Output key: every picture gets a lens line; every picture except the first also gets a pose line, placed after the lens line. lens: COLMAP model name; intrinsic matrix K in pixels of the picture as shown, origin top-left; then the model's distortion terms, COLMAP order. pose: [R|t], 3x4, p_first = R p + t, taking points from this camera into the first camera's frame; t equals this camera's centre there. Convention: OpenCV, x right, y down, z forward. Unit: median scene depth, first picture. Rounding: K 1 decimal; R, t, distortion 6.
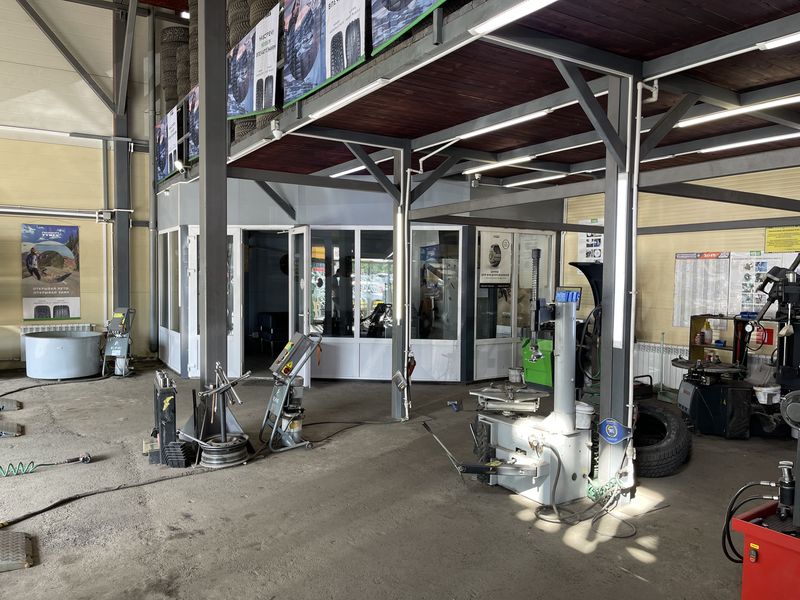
lens RADIAL K [[606.4, 0, 400.0], [0, 606.4, 300.0], [0, 0, 1]] dist [0.074762, -0.091701]
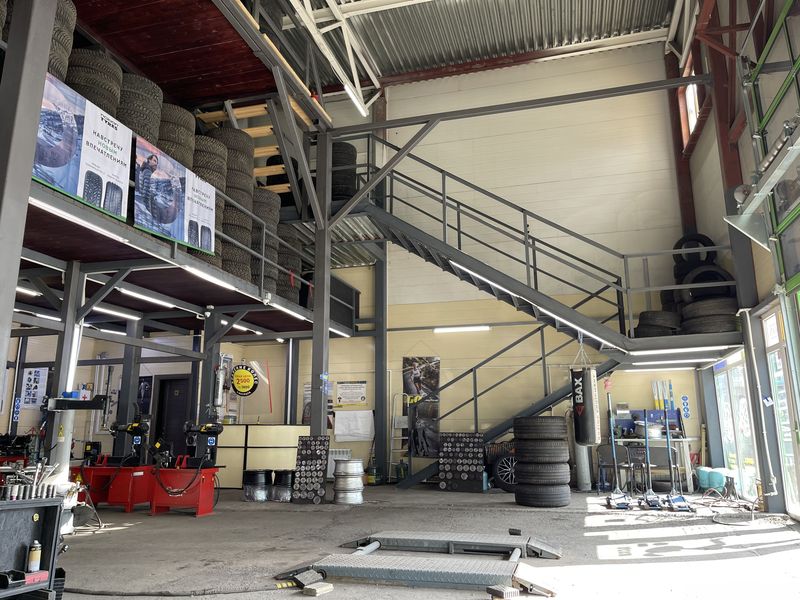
lens RADIAL K [[606.9, 0, 400.0], [0, 606.9, 300.0], [0, 0, 1]] dist [0.074246, -0.101146]
pose [[-0.669051, 0.152976, 0.727303, -1.588824], [0.023722, 0.982485, -0.184827, 0.071433], [-0.742838, -0.106406, -0.660961, 1.535549]]
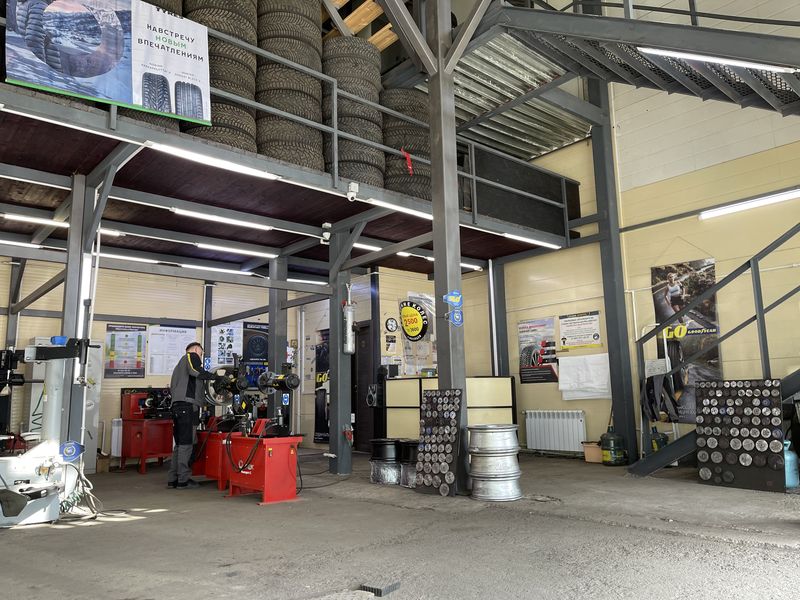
lens RADIAL K [[606.9, 0, 400.0], [0, 606.9, 300.0], [0, 0, 1]] dist [0.074246, -0.101146]
pose [[-0.146504, 0.155750, 0.976872, -1.092530], [0.053762, 0.987321, -0.149353, 0.140641], [-0.987748, 0.030637, -0.153020, 0.545394]]
